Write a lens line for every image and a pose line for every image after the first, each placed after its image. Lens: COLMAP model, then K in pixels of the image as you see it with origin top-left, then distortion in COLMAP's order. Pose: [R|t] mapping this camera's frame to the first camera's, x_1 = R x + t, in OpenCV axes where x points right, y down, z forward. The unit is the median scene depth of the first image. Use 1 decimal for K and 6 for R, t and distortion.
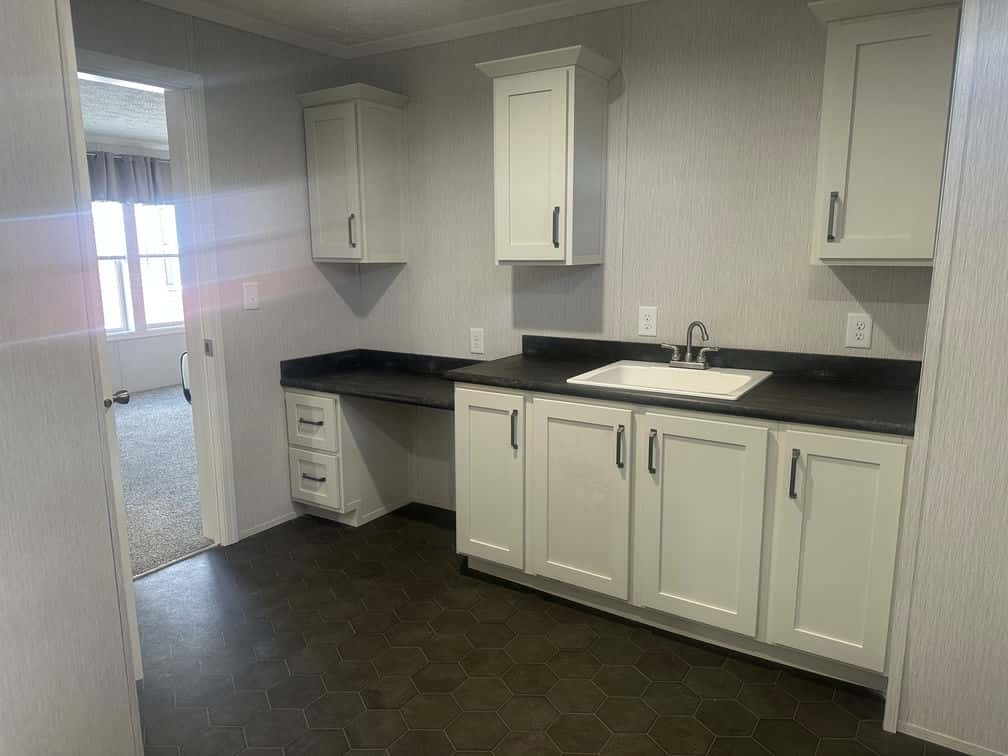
lens RADIAL K [[701.9, 0, 508.2], [0, 701.9, 373.4], [0, 0, 1]] dist [0.052863, -0.047737]
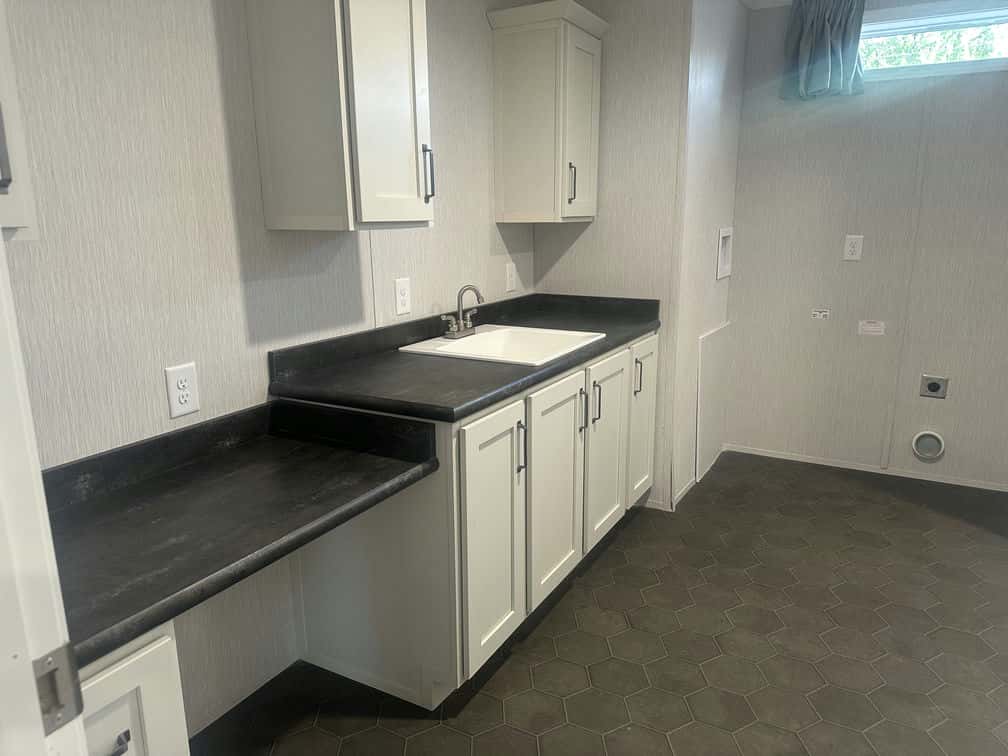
lens RADIAL K [[701.9, 0, 510.0], [0, 701.9, 379.2], [0, 0, 1]] dist [0.052863, -0.047737]
pose [[-0.055596, -0.217355, 0.974508, -0.633659], [0.186286, 0.956621, 0.223994, -0.142345], [-0.980921, 0.193990, -0.012694, 0.907338]]
